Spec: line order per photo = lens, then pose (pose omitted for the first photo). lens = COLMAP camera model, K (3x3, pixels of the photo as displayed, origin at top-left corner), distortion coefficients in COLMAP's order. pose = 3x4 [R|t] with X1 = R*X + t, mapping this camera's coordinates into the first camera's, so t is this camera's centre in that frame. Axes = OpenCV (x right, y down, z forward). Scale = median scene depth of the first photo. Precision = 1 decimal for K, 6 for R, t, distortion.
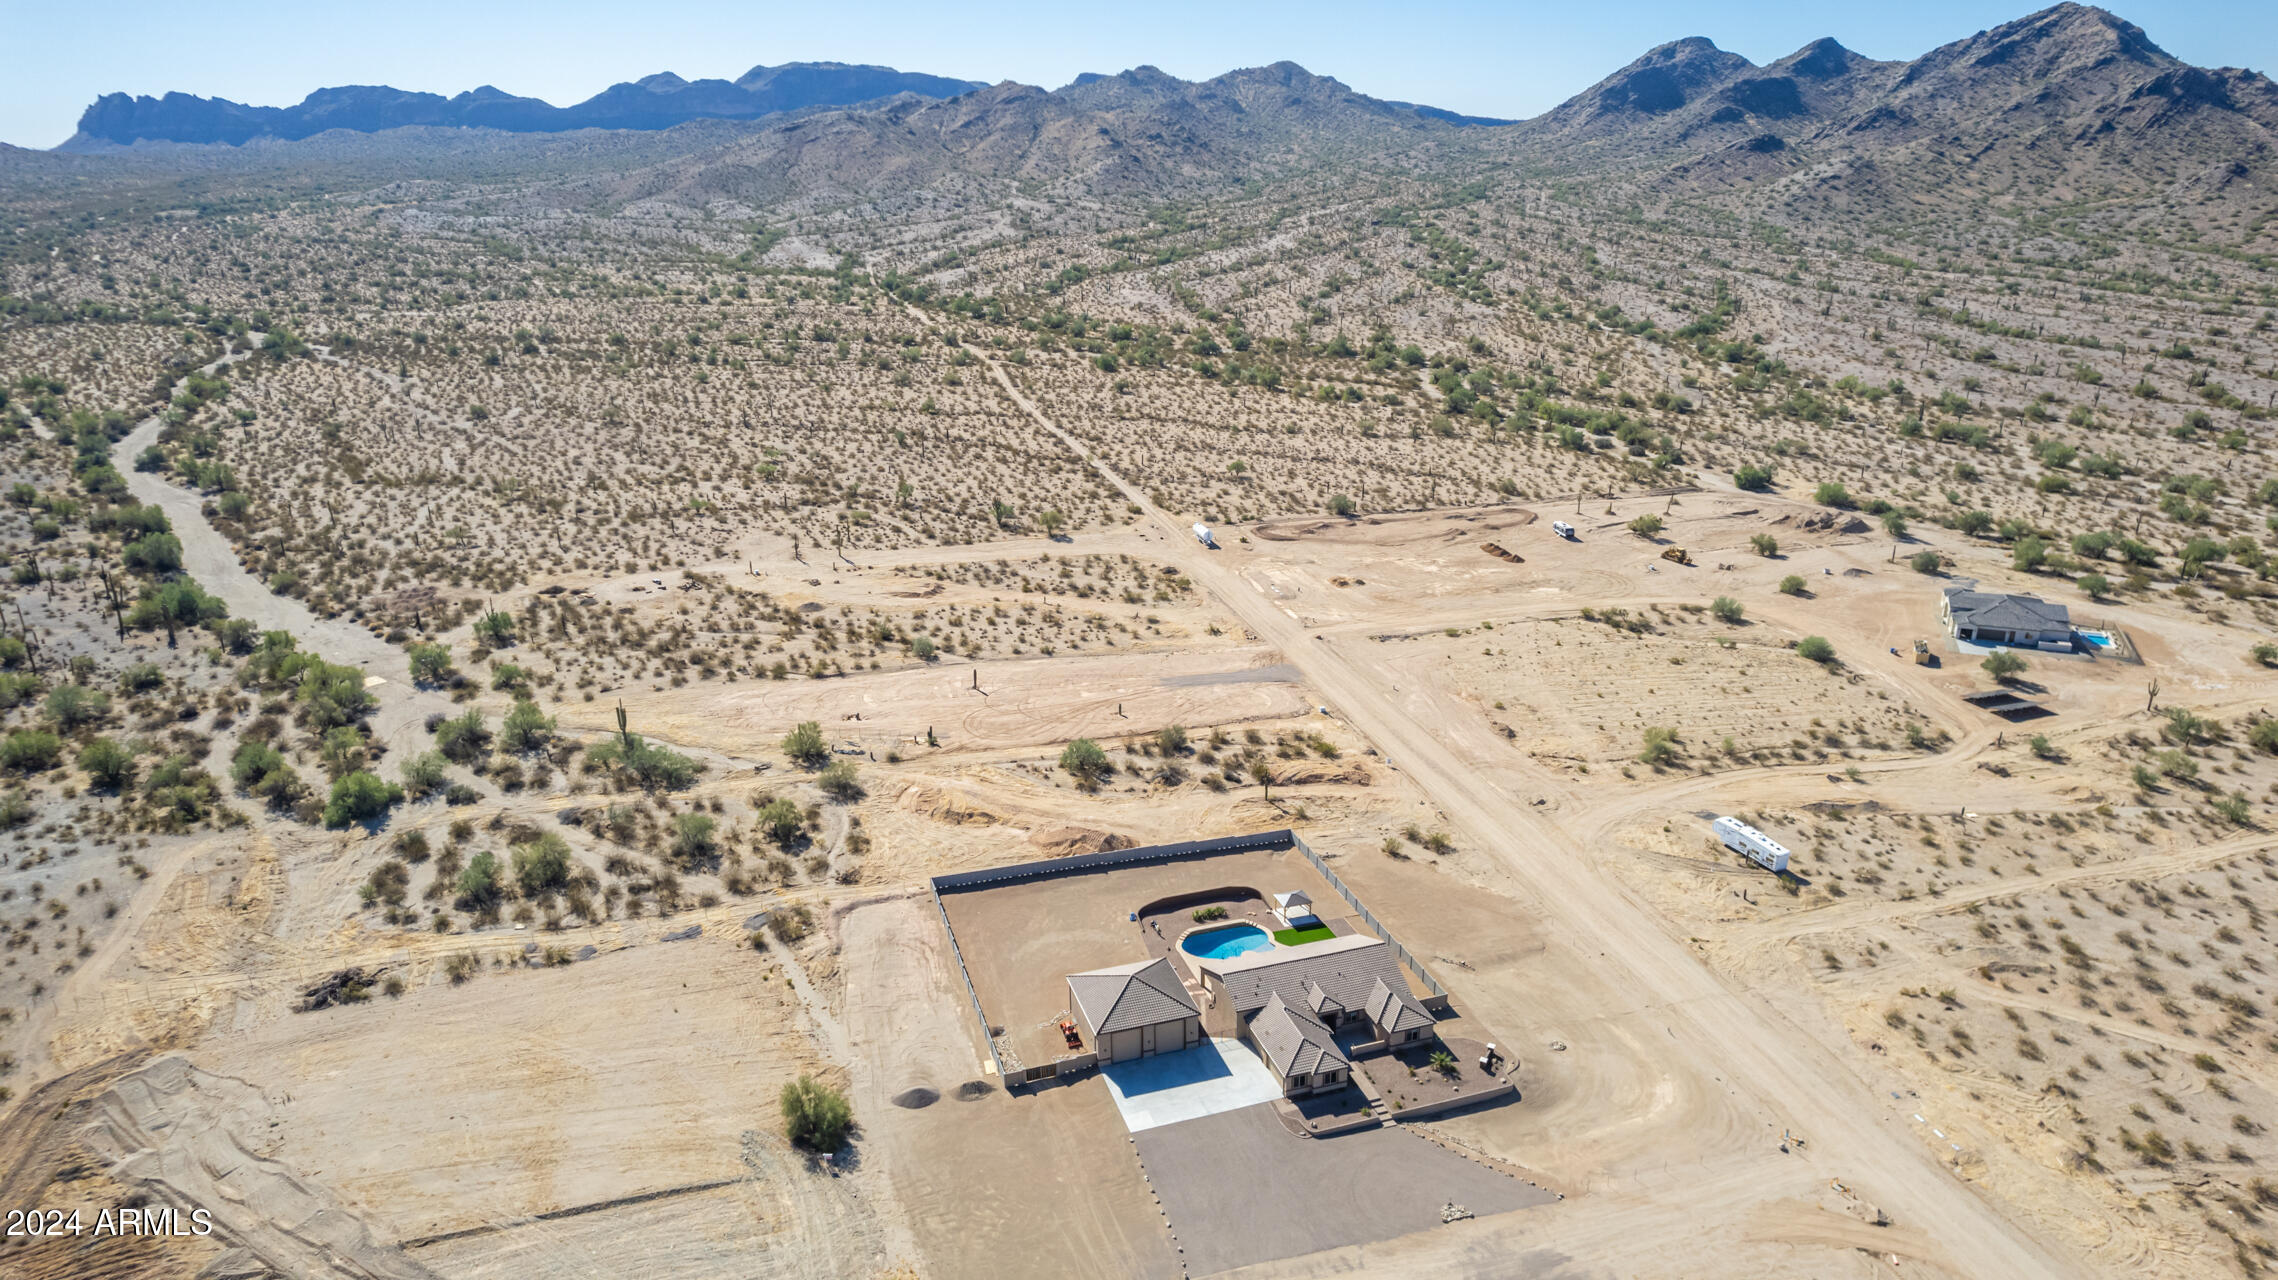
lens RADIAL K [[1459.9, 0, 1145.4], [0, 1459.9, 645.1], [0, 0, 1]] dist [-0.076946, 0.071056]
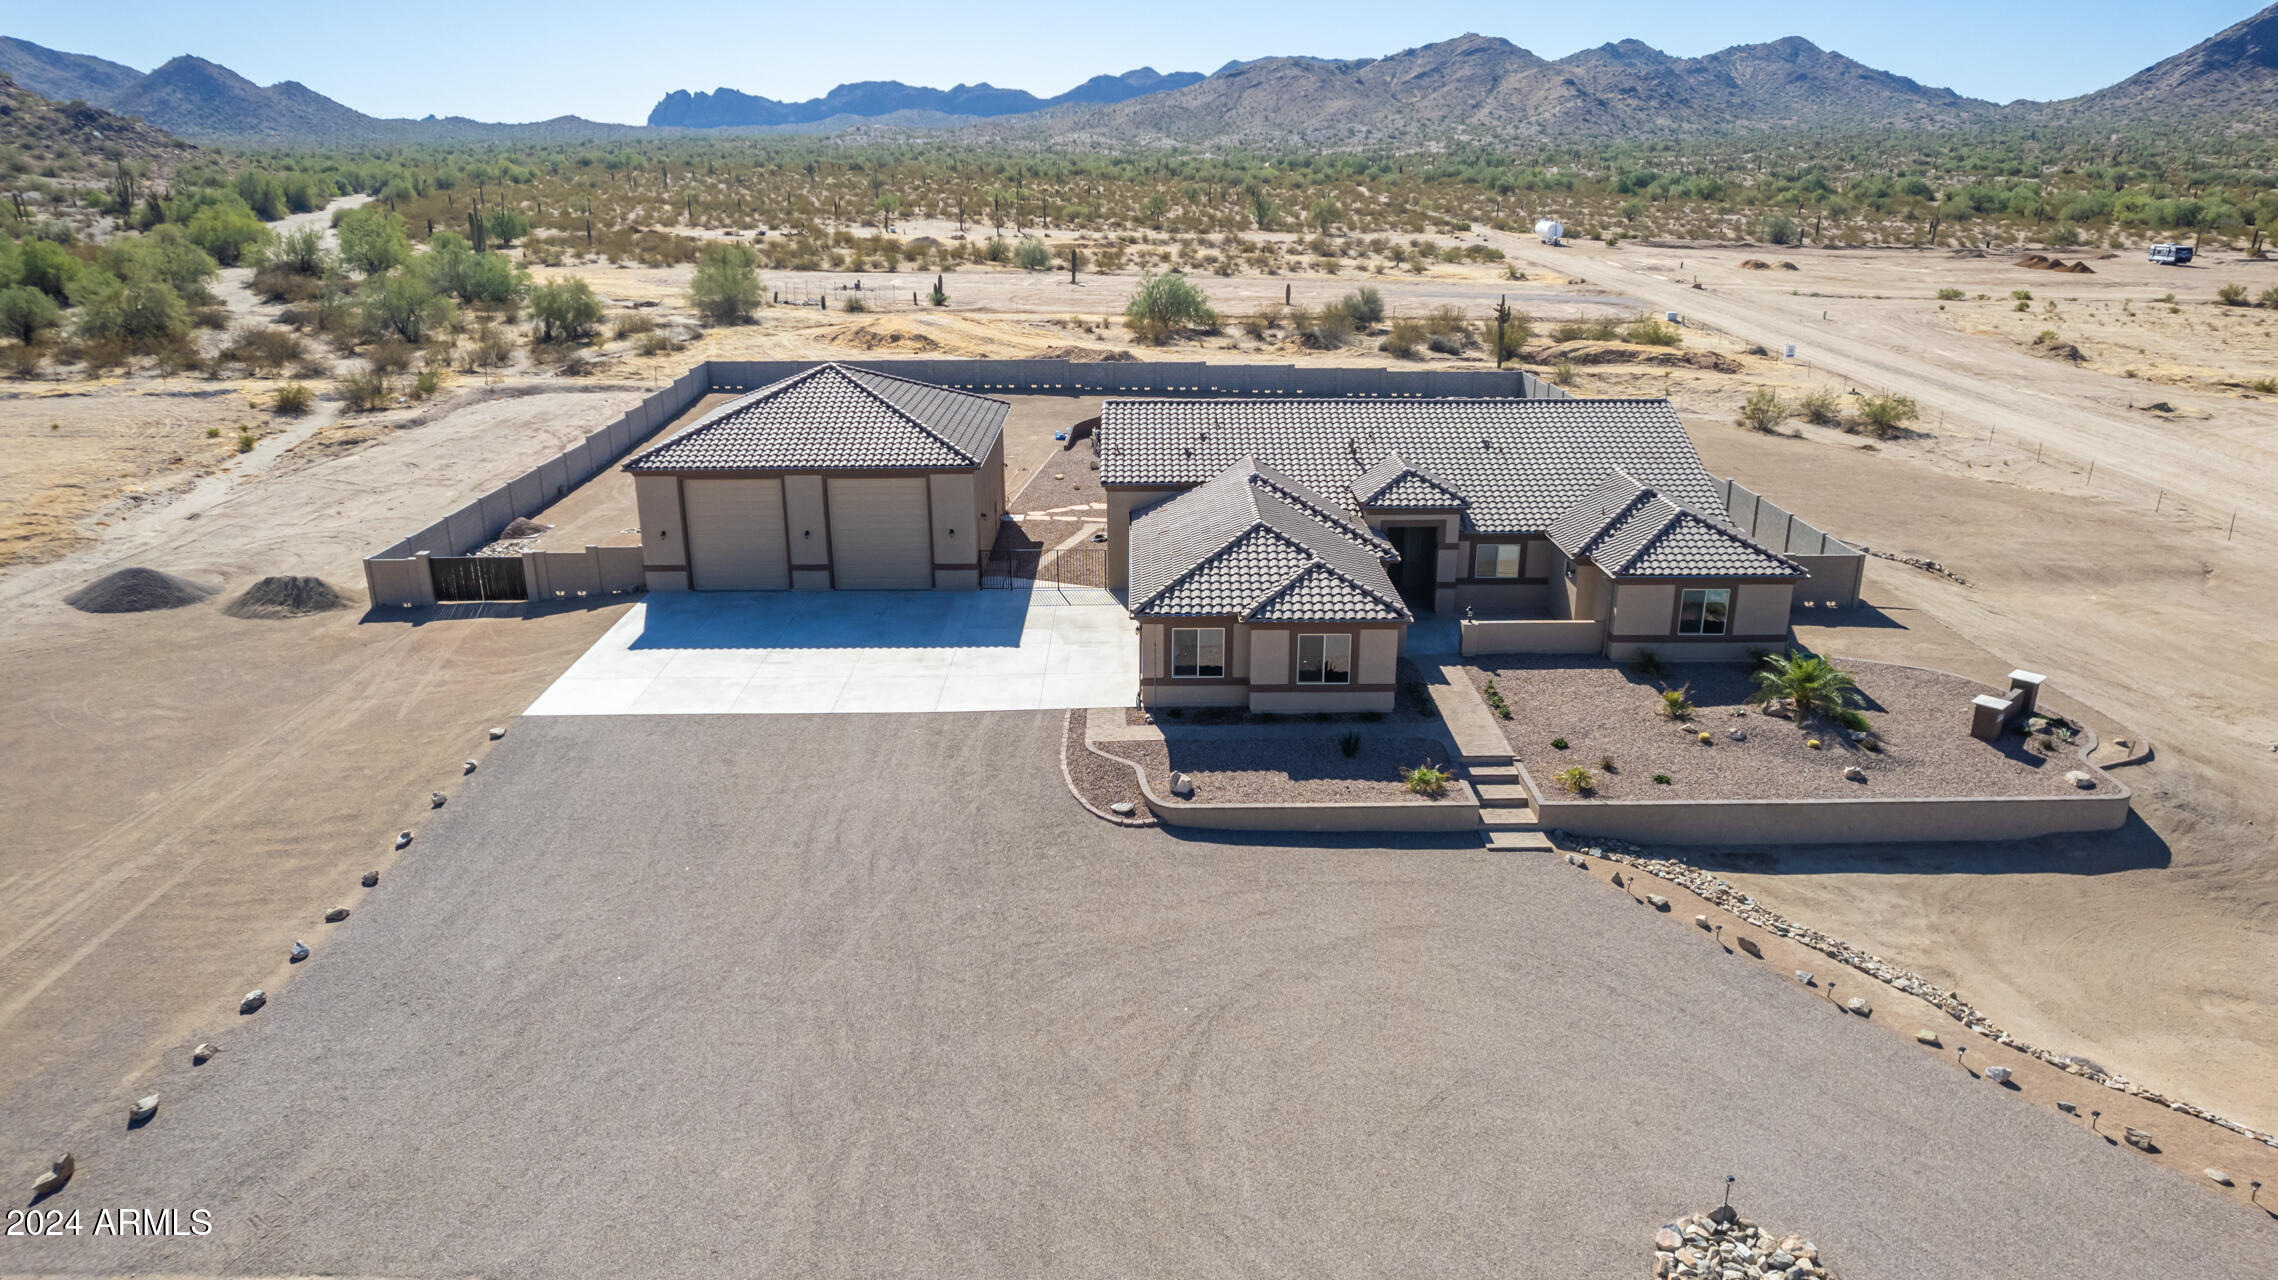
lens RADIAL K [[1459.9, 0, 1145.4], [0, 1459.9, 645.1], [0, 0, 1]] dist [-0.076946, 0.071056]
pose [[0.951697, 0.103931, -0.288915, 0.166750], [-0.108805, 0.994063, -0.000814, 0.292114], [0.287115, 0.032210, 0.957355, 0.727395]]
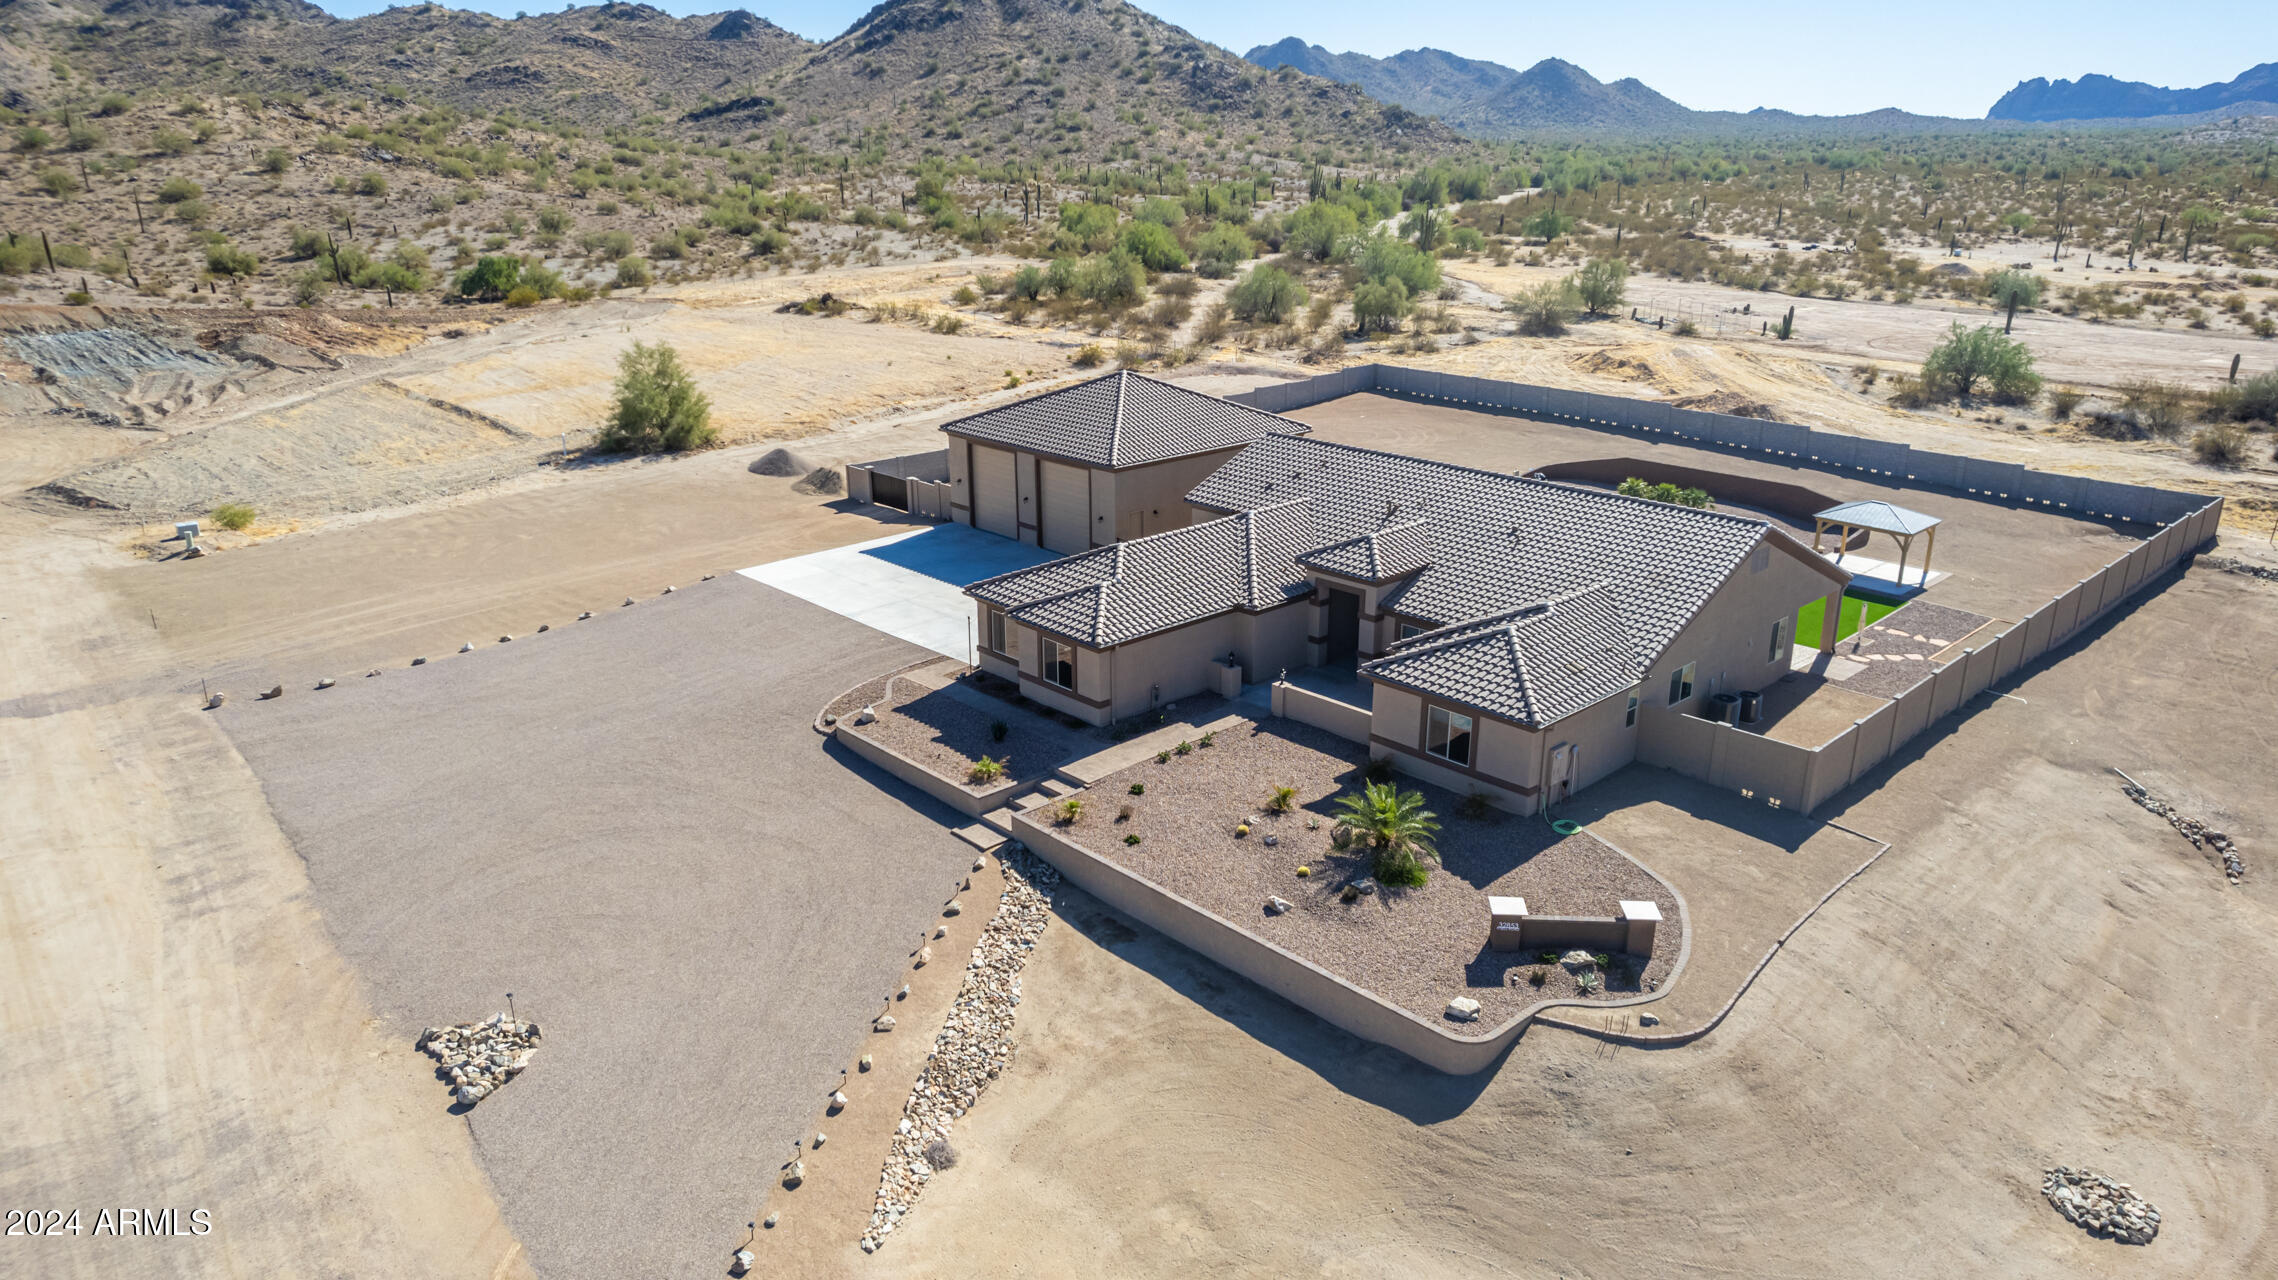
lens RADIAL K [[1459.9, 0, 1145.4], [0, 1459.9, 645.1], [0, 0, 1]] dist [-0.076946, 0.071056]
pose [[0.417914, 0.301912, -0.856853, 0.374395], [-0.309380, 0.934087, 0.178231, 0.231533], [0.854185, 0.190608, 0.483774, 0.848579]]
